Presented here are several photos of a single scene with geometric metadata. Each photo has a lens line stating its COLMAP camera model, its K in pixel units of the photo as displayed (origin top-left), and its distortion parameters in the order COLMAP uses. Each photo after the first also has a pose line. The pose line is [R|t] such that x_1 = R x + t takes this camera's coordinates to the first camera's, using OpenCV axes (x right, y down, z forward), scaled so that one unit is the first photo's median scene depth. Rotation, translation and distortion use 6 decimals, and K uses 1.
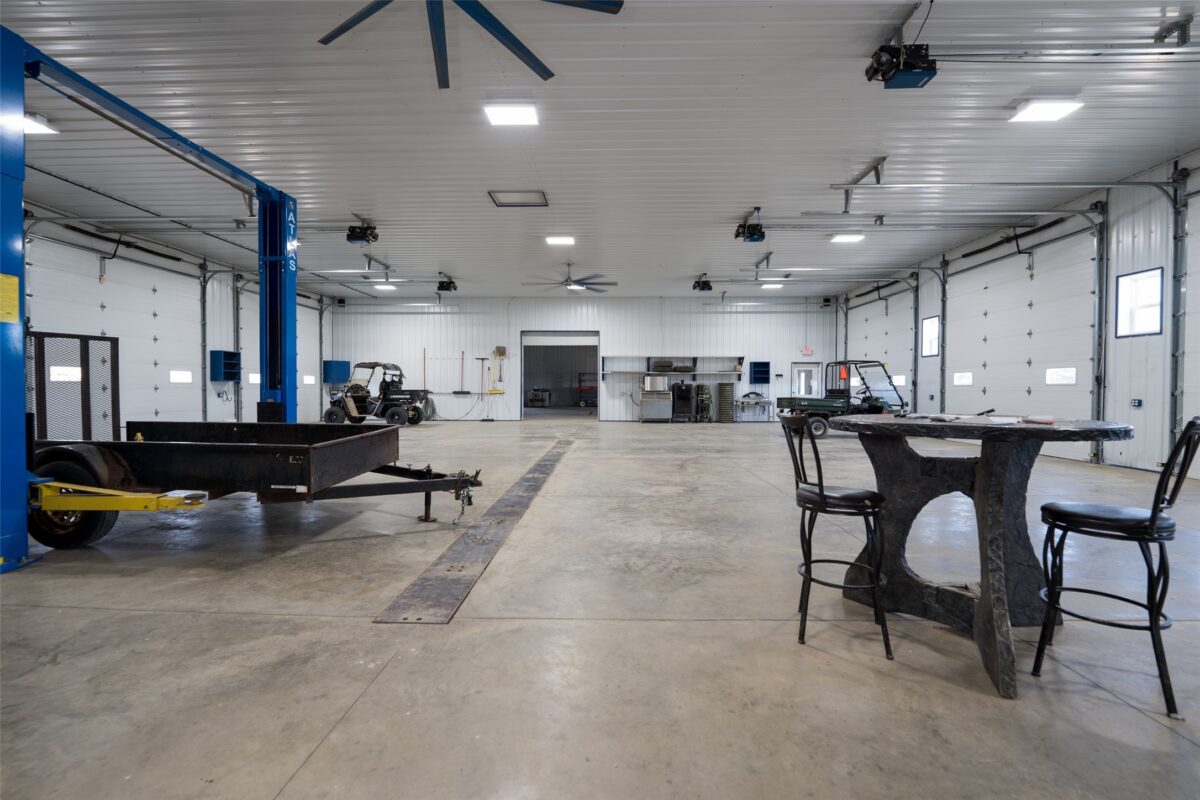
lens RADIAL K [[493.0, 0, 592.2], [0, 493.0, 395.2], [0, 0, 1]] dist [-0.010356, -0.000080]
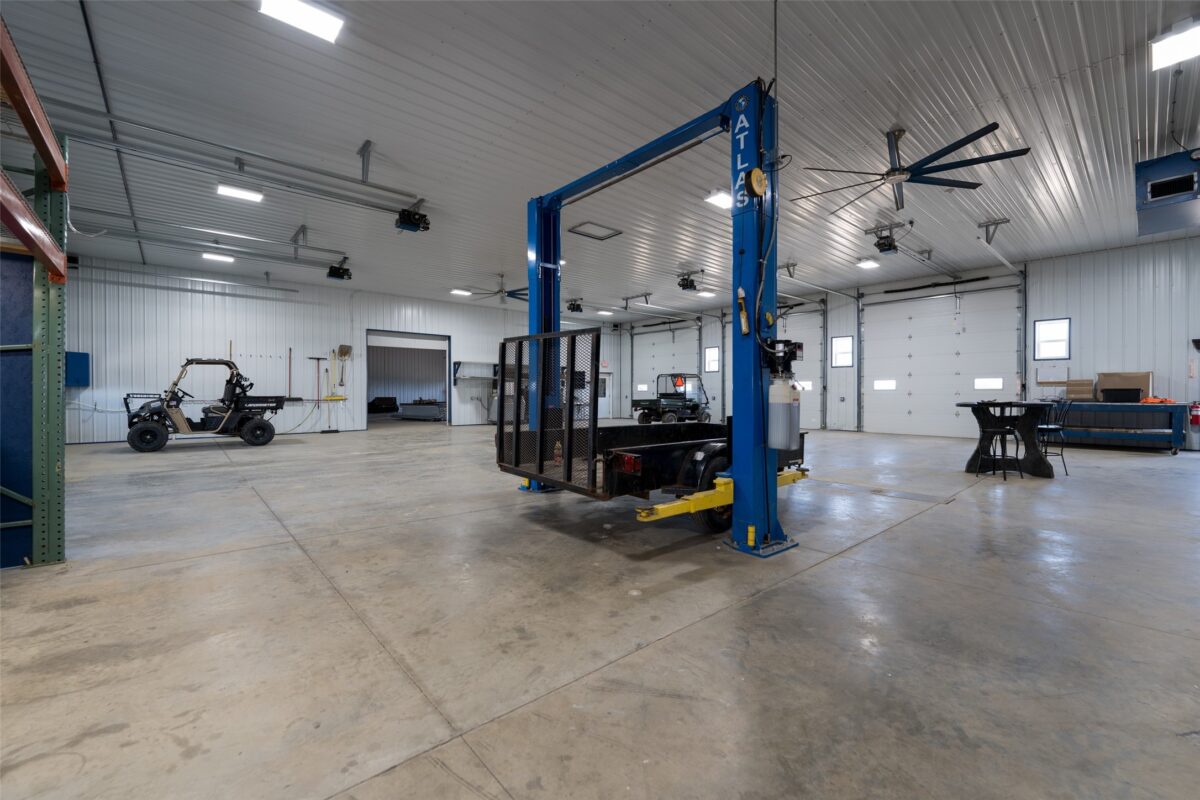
lens RADIAL K [[493.0, 0, 590.2], [0, 493.0, 397.8], [0, 0, 1]] dist [-0.010356, -0.000080]
pose [[0.732527, -0.011089, 0.680648, -0.472461], [0.012751, 0.999915, 0.002568, -0.003584], [-0.680619, 0.006797, 0.732606, 0.078628]]
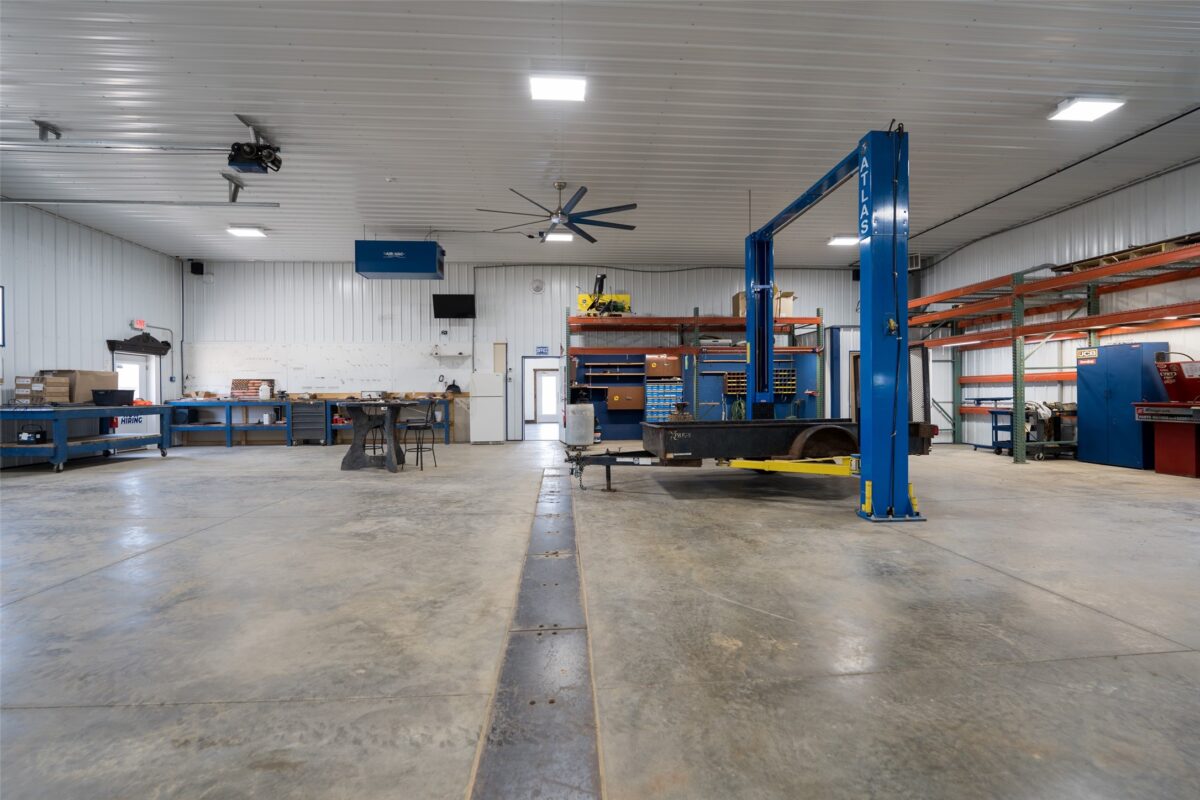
lens RADIAL K [[493.0, 0, 600.8], [0, 493.0, 397.7], [0, 0, 1]] dist [-0.010356, -0.000080]
pose [[-0.992233, 0.003643, -0.124341, -0.043663], [0.001071, 0.999784, 0.020744, -0.006868], [0.124390, 0.020449, -0.992023, 0.641231]]
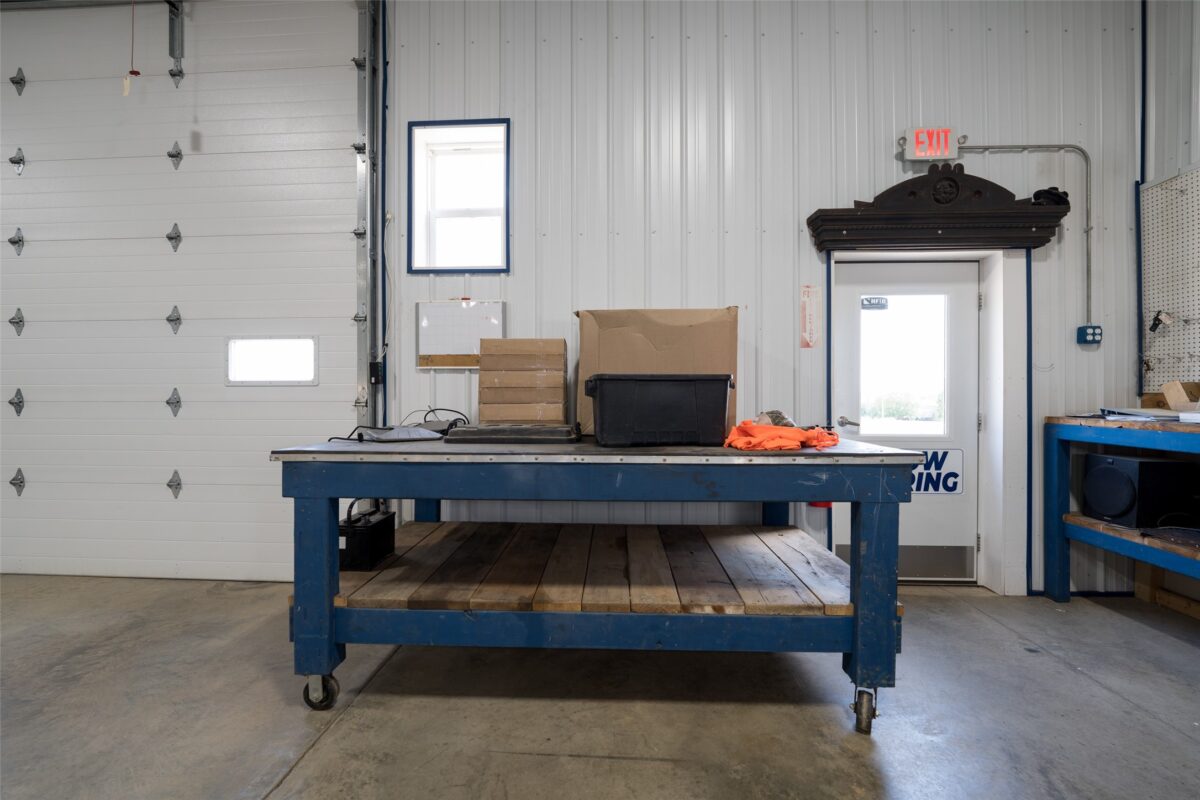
lens RADIAL K [[493.0, 0, 596.1], [0, 493.0, 398.0], [0, 0, 1]] dist [-0.010356, -0.000080]
pose [[0.005648, -0.004764, 0.999973, 0.274921], [0.014661, 0.999882, 0.004681, -0.000289], [-0.999877, 0.014634, 0.005717, 0.087146]]
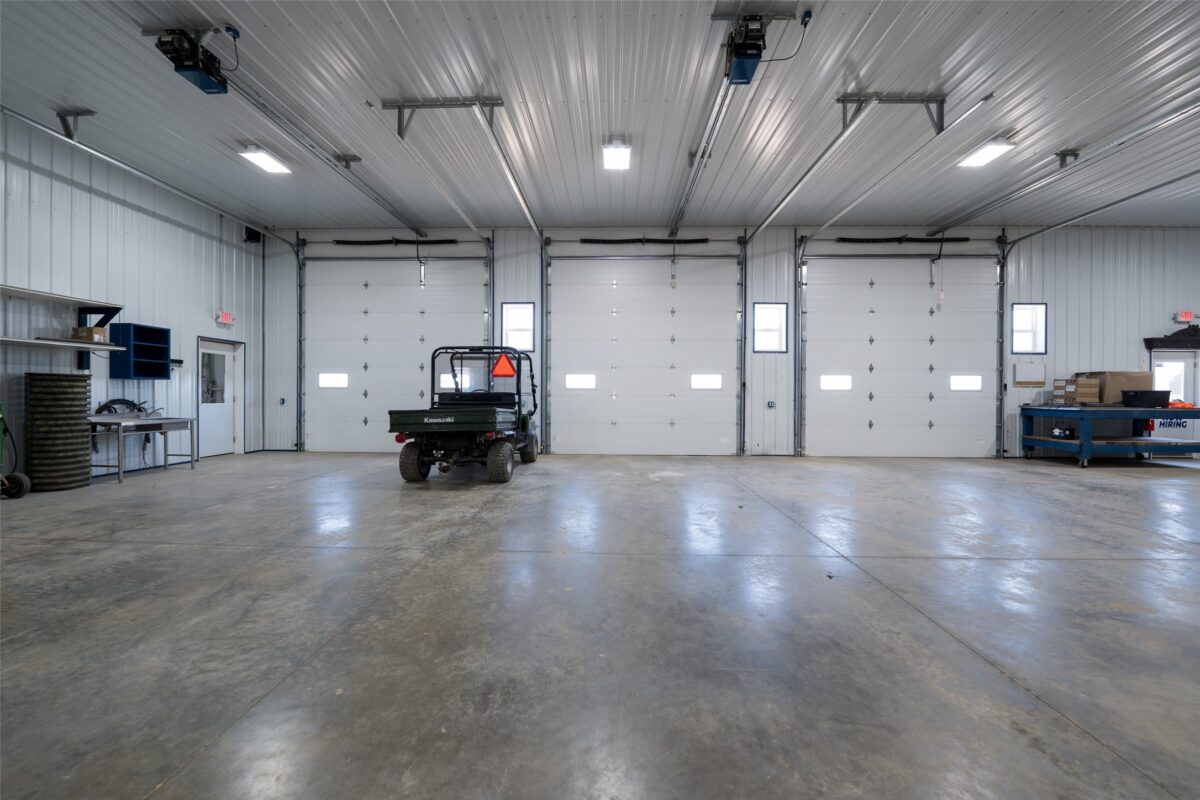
lens RADIAL K [[493.0, 0, 598.6], [0, 493.0, 399.3], [0, 0, 1]] dist [-0.010356, -0.000080]
pose [[-0.015085, -0.010628, 0.999830, -0.076746], [0.009355, 0.999898, 0.010770, -0.006692], [-0.999842, 0.009516, -0.014984, 0.621774]]
